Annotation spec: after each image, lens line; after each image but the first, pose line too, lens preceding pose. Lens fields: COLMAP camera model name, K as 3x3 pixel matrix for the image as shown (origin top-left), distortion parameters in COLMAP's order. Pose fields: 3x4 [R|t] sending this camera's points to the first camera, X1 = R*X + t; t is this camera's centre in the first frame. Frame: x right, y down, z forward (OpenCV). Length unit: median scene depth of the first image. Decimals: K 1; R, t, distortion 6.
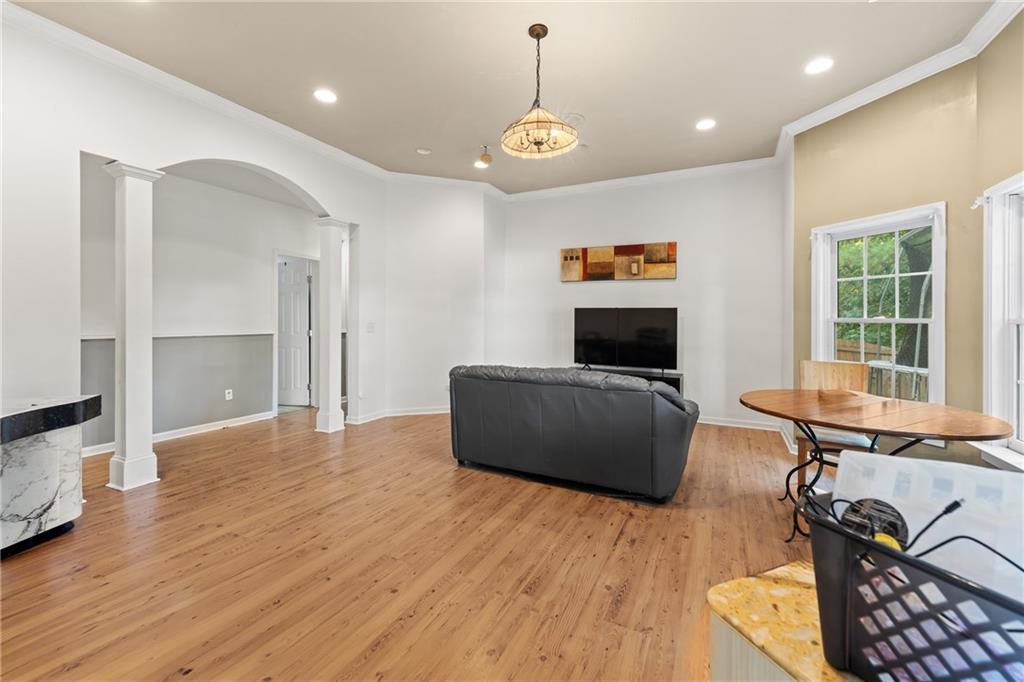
lens RADIAL K [[414.6, 0, 515.0], [0, 414.6, 319.5], [0, 0, 1]] dist [-0.000159, -0.001094]
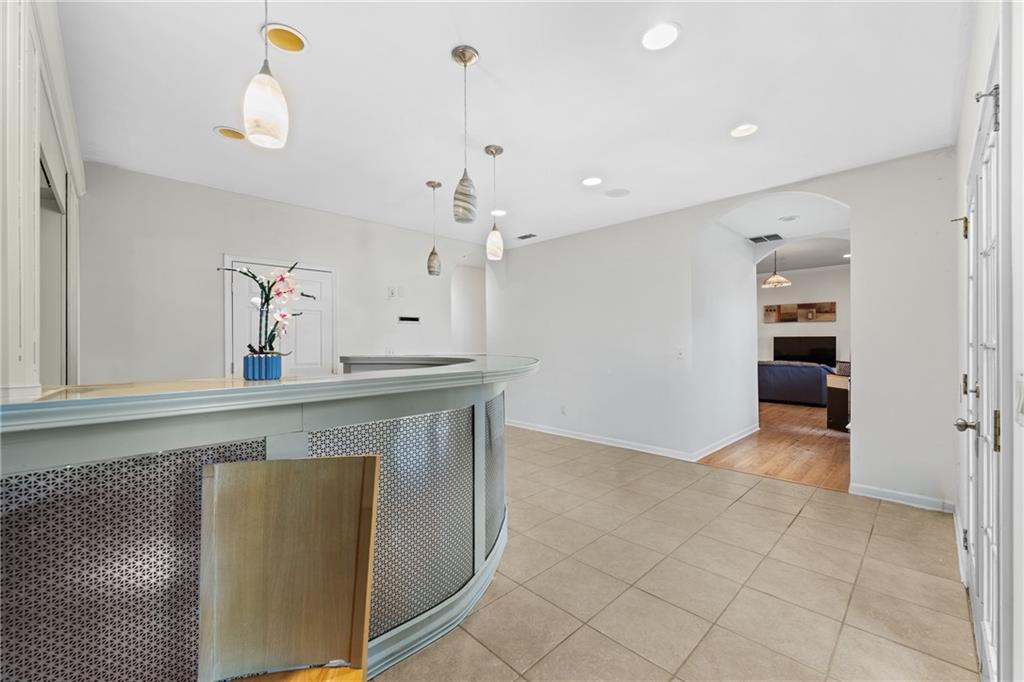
lens RADIAL K [[414.6, 0, 511.3], [0, 414.6, 343.6], [0, 0, 1]] dist [-0.000159, -0.001094]
pose [[0.946351, -0.005257, -0.323098, -0.395585], [0.006673, 0.999972, 0.003274, -0.010591], [0.323071, -0.005255, 0.946360, -1.245725]]
